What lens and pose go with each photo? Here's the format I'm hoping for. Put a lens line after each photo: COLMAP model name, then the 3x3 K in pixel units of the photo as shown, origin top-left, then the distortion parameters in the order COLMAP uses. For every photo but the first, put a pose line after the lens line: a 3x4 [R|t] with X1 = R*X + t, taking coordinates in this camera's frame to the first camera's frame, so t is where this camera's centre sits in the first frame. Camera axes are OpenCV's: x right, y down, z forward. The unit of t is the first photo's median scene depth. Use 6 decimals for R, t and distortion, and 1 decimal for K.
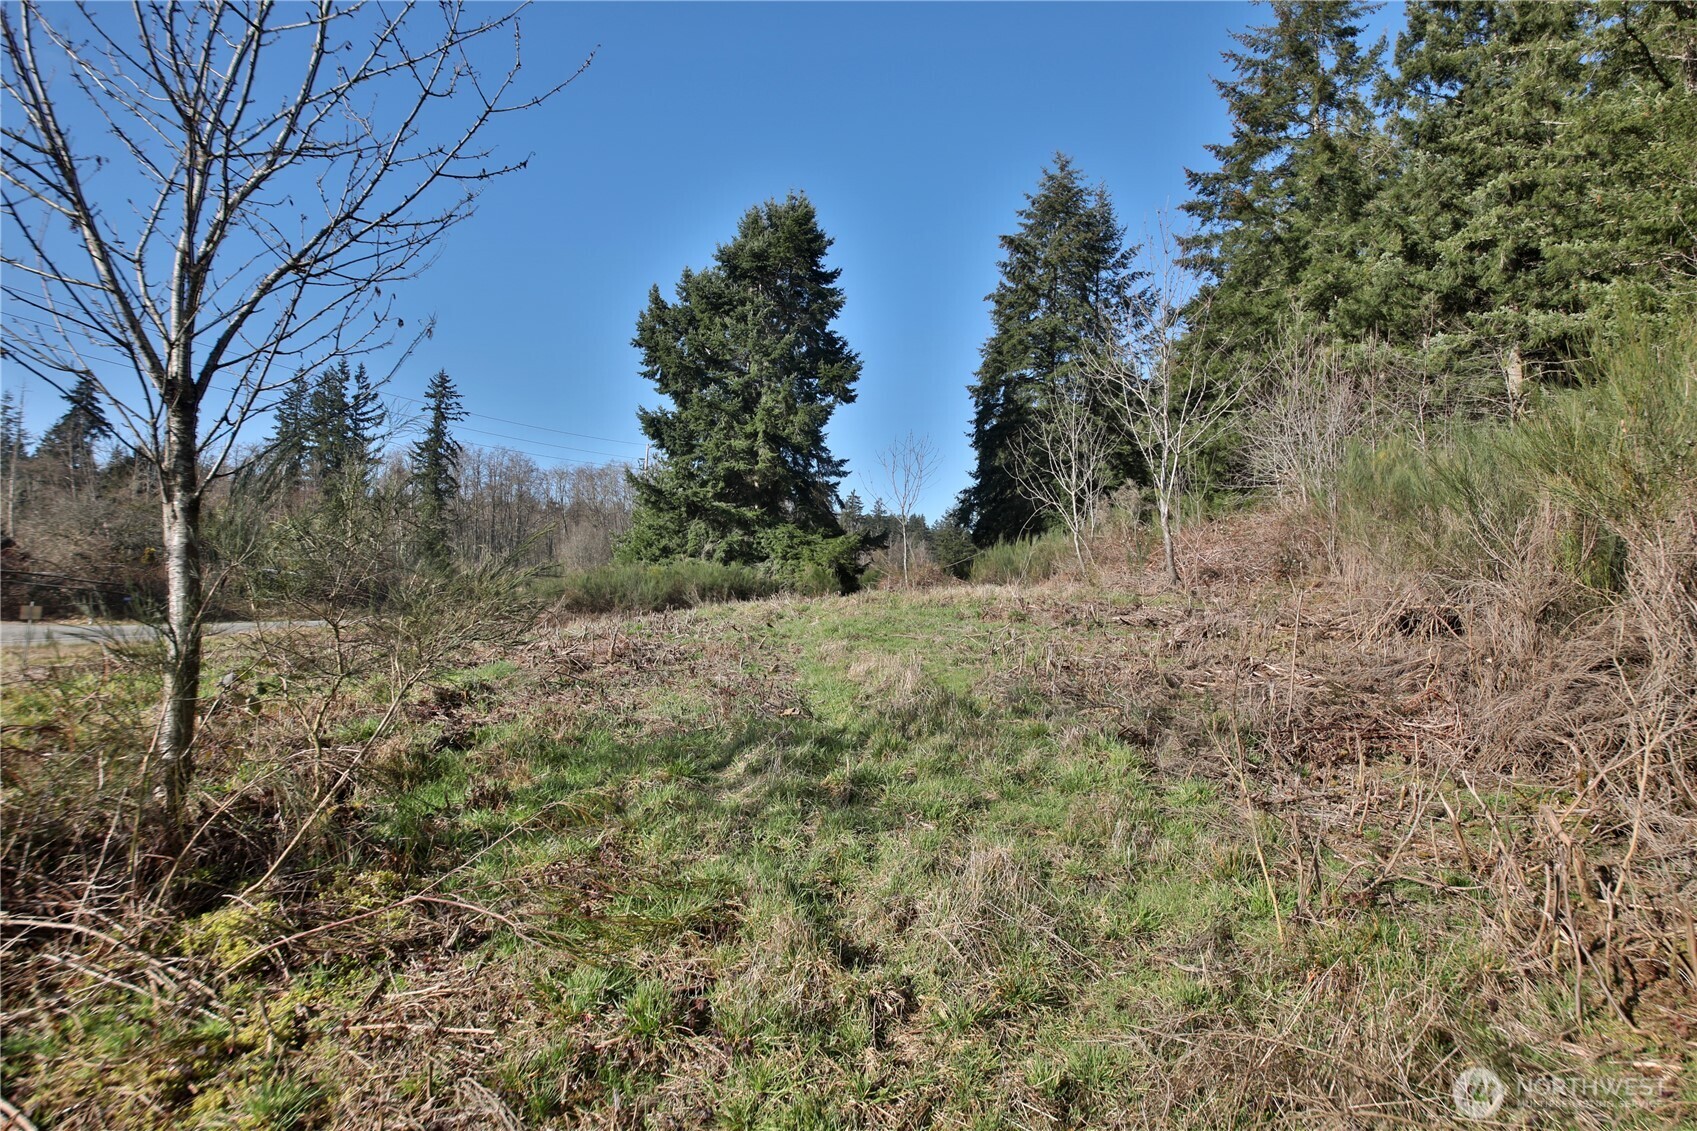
lens RADIAL K [[953.2, 0, 846.6], [0, 953.2, 558.4], [0, 0, 1]] dist [0.056904, -0.052668]
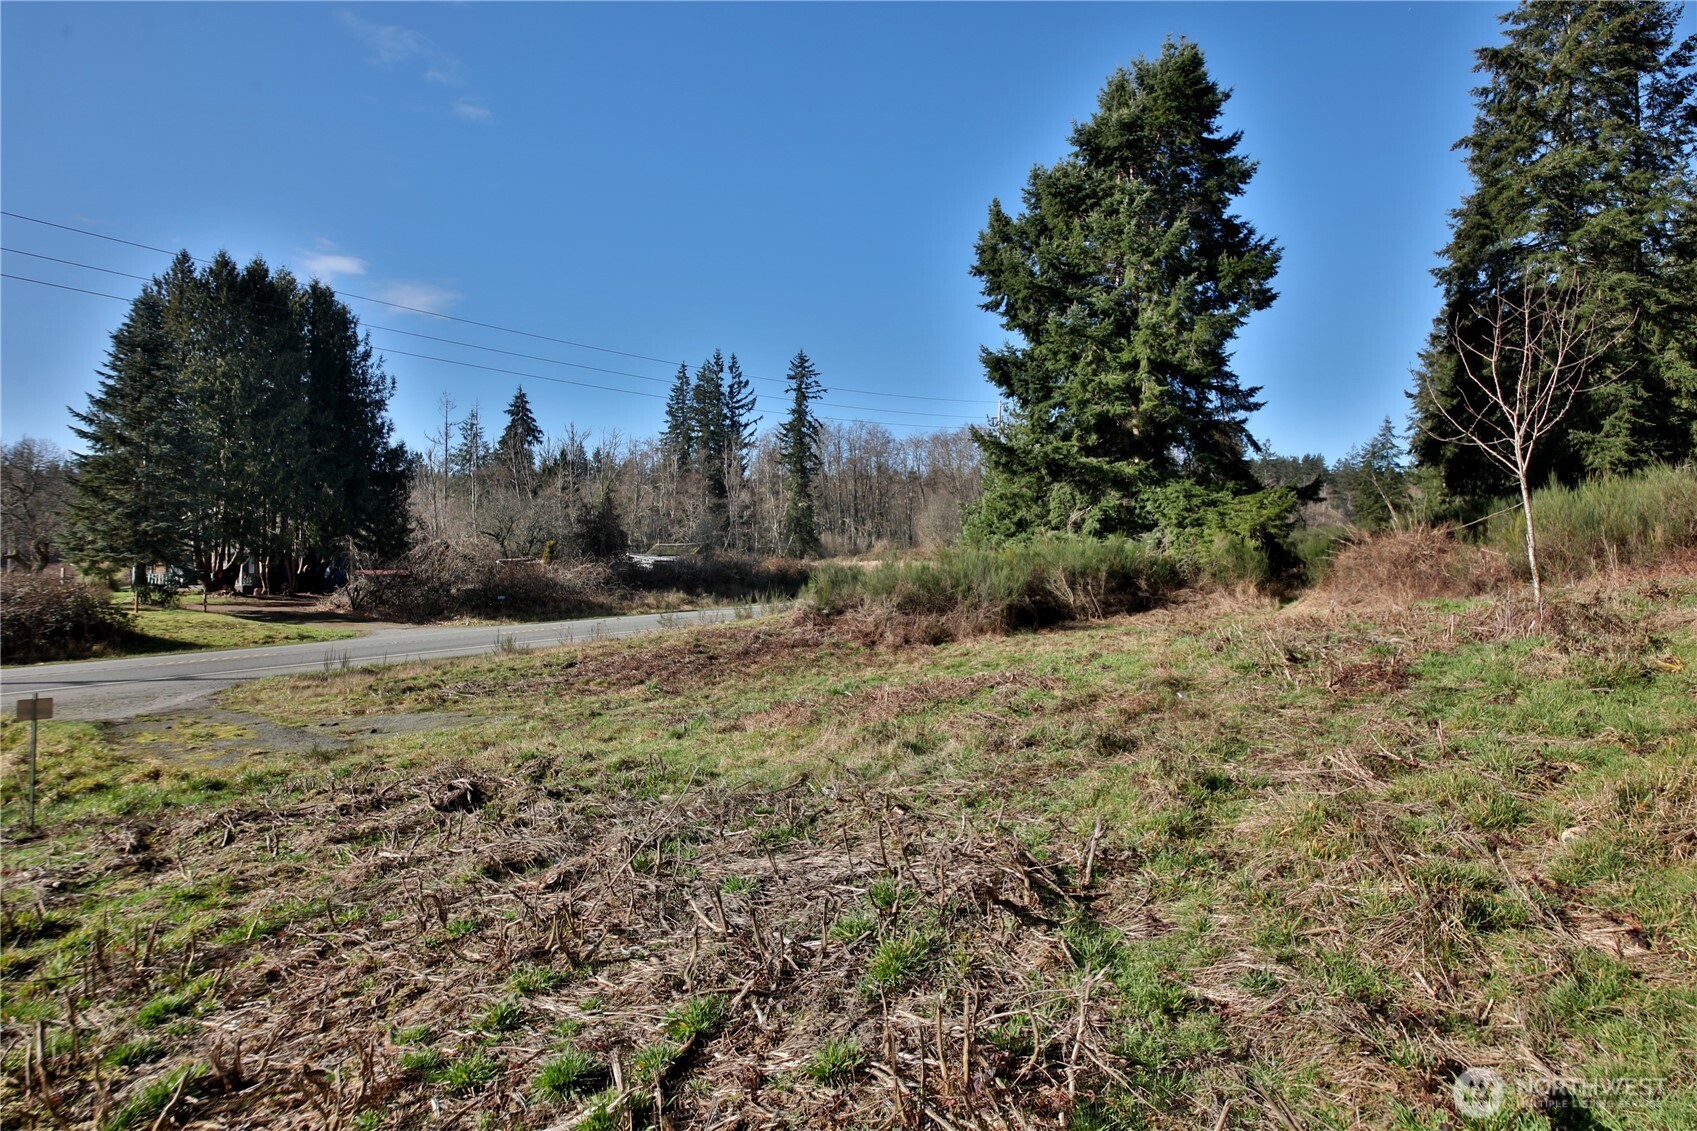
lens RADIAL K [[953.2, 0, 846.6], [0, 953.2, 558.4], [0, 0, 1]] dist [0.056904, -0.052668]
pose [[0.929963, -0.038115, -0.365673, -0.031431], [0.053088, 0.998109, 0.030977, -0.010684], [0.363801, -0.048220, 0.930228, 0.181594]]
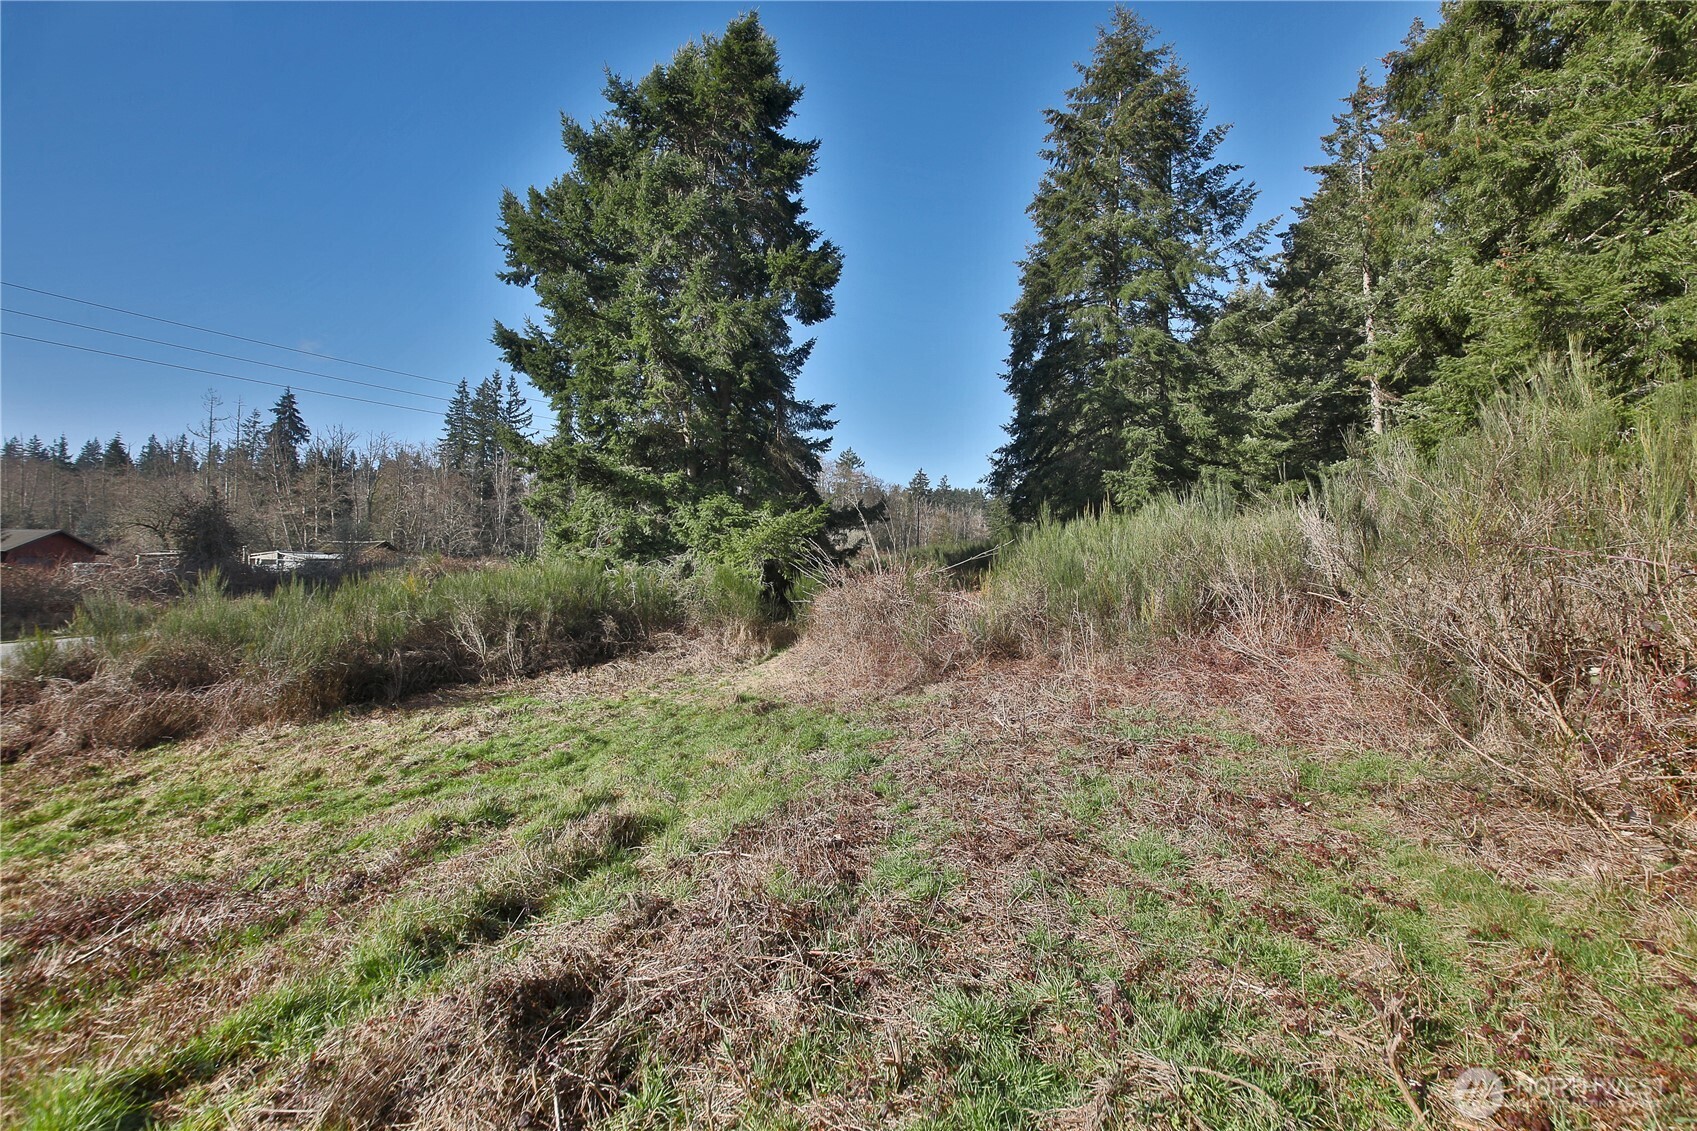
lens RADIAL K [[705.0, 0, 844.9], [0, 705.0, 567.4], [0, 0, 1]] dist [0.000042, -0.000068]
pose [[0.993094, -0.011530, -0.116750, 0.077838], [0.018718, 0.997983, 0.060660, -0.013177], [0.115815, -0.062427, 0.991307, 0.489012]]
